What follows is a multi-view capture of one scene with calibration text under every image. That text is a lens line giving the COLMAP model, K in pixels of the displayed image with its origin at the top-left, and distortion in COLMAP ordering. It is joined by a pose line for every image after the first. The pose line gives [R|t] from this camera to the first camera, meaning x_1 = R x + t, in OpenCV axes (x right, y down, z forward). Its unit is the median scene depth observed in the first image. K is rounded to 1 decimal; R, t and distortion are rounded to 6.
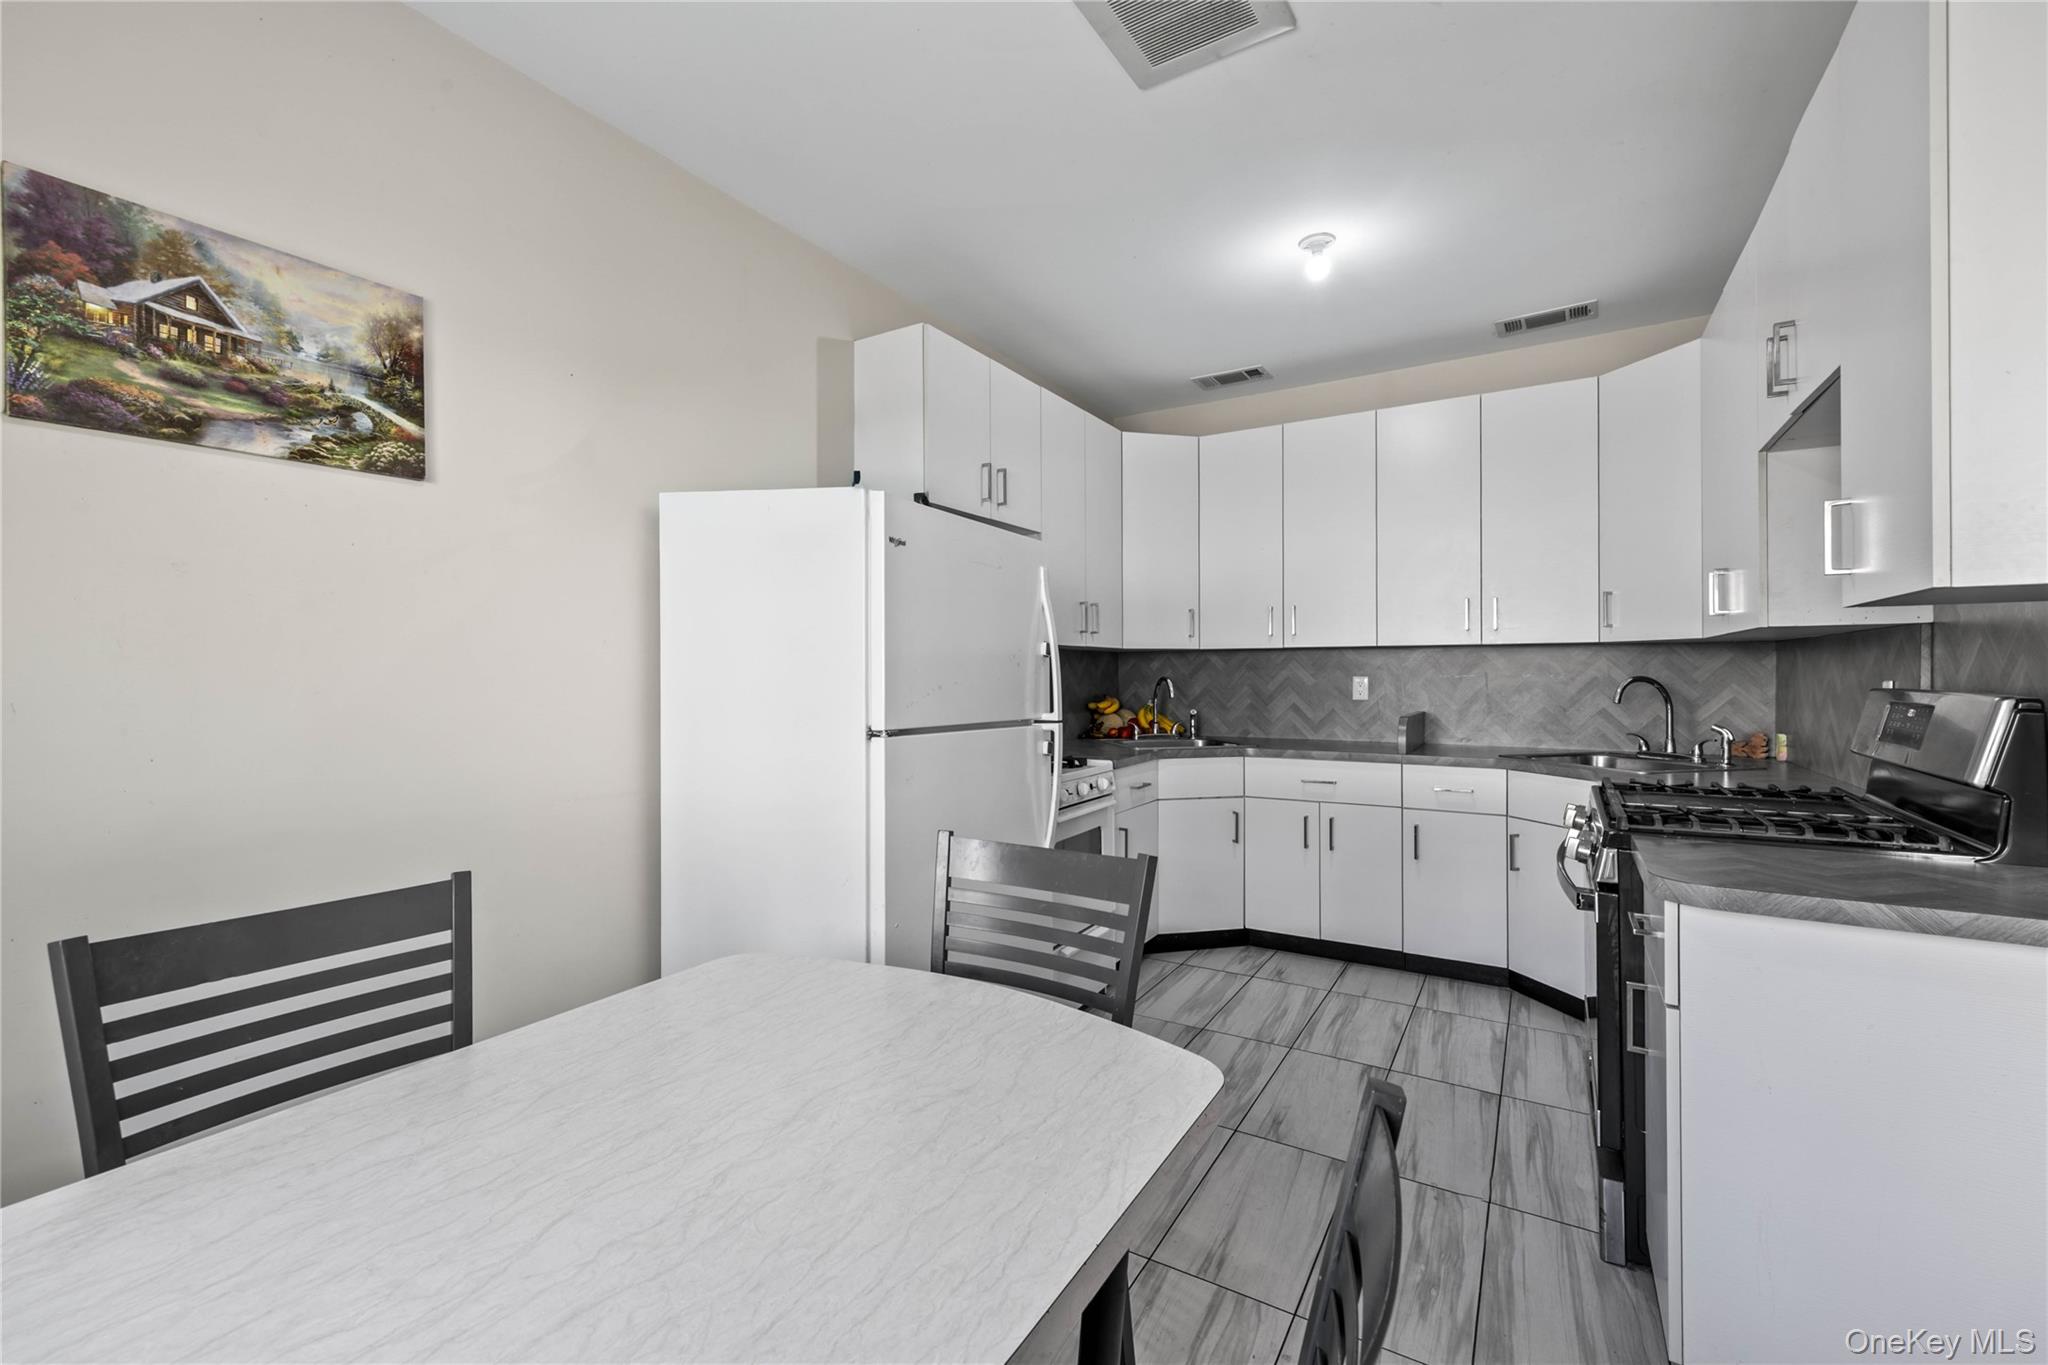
lens RADIAL K [[865.3, 0, 1012.3], [0, 865.3, 674.9], [0, 0, 1]] dist [0.000709, -0.000522]
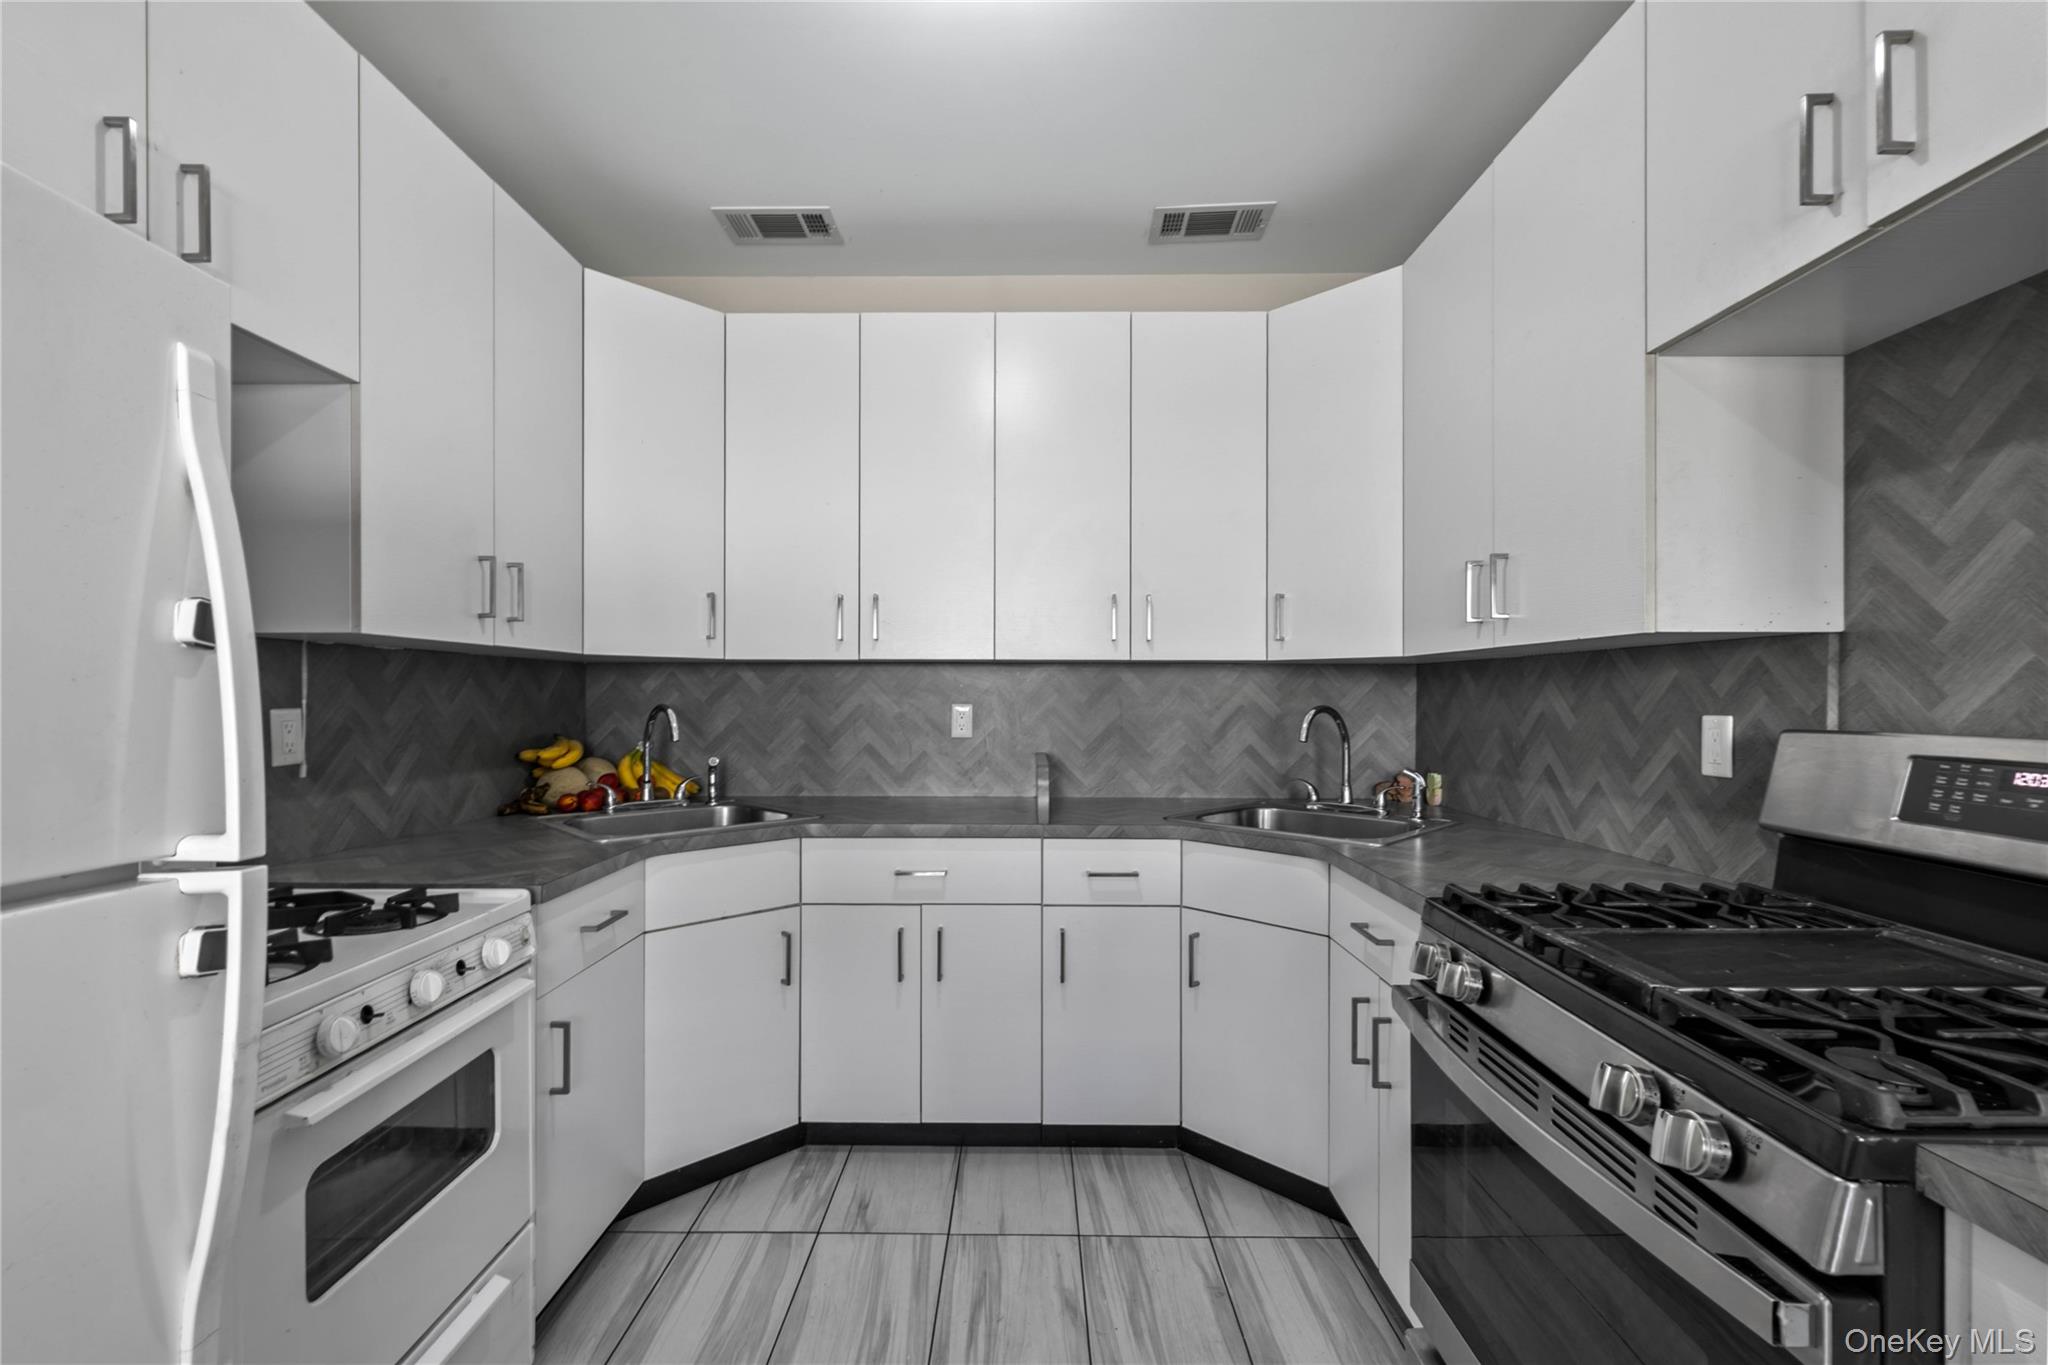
lens RADIAL K [[860.4, 0, 1021.5], [0, 860.4, 694.0], [0, 0, 1]] dist [-0.000253, -0.000304]
pose [[0.853853, 0.006192, 0.520478, 0.099556], [-0.004040, 0.999978, -0.005270, -0.003538], [-0.520499, 0.002397, 0.853859, 0.468191]]
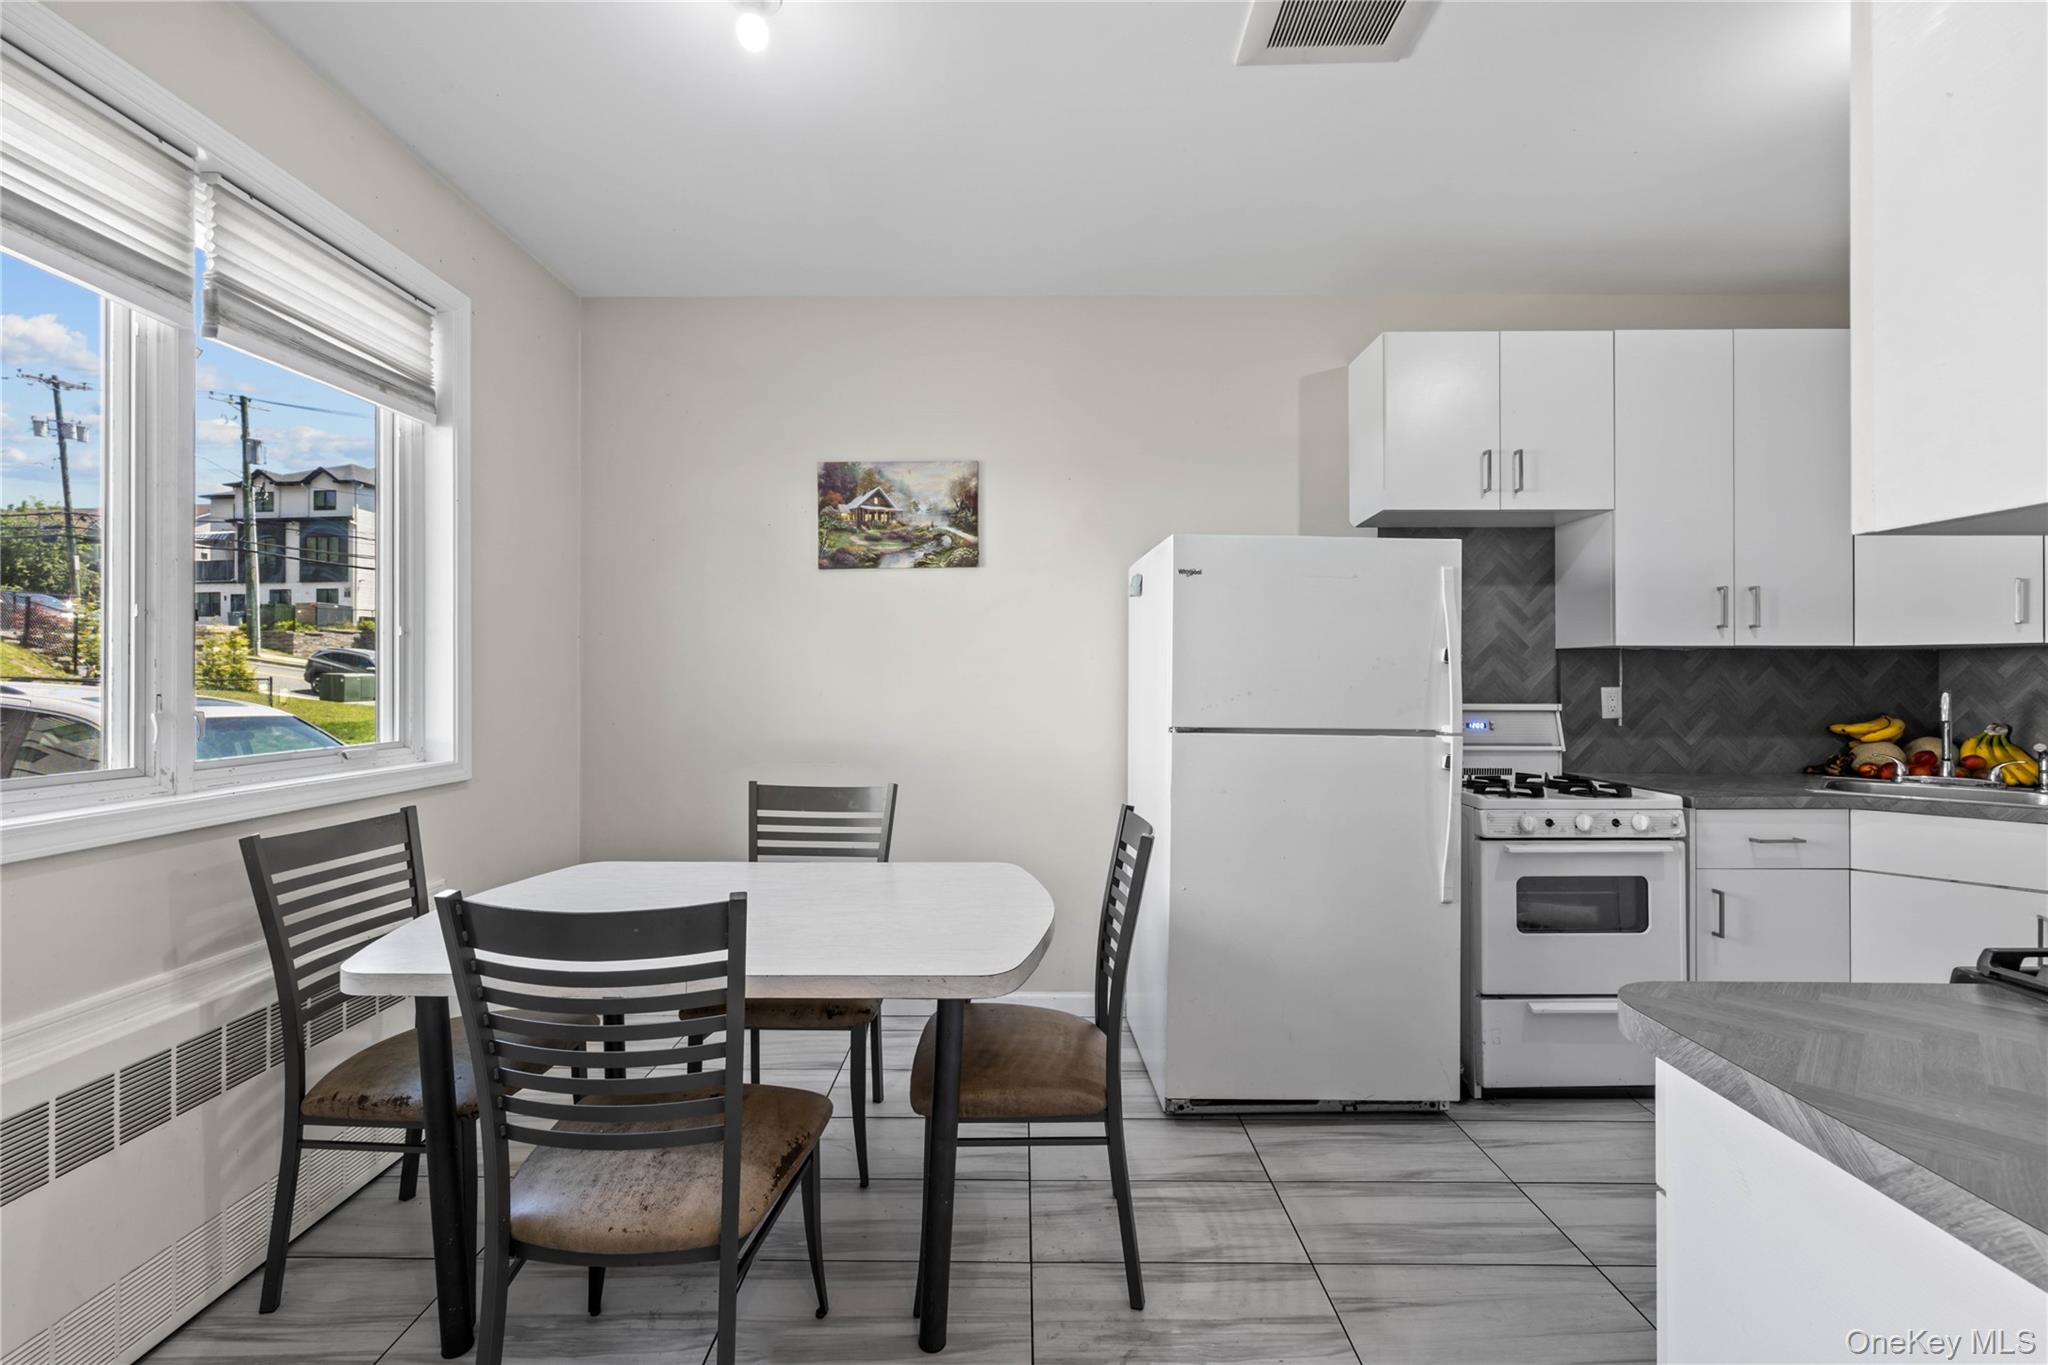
lens RADIAL K [[865.3, 0, 1012.3], [0, 865.3, 674.9], [0, 0, 1]] dist [0.000709, -0.000522]
pose [[0.514313, 0.000531, -0.857602, 0.464077], [-0.004497, 0.999988, -0.002078, -0.003822], [0.857591, 0.004926, 0.514309, 0.098506]]
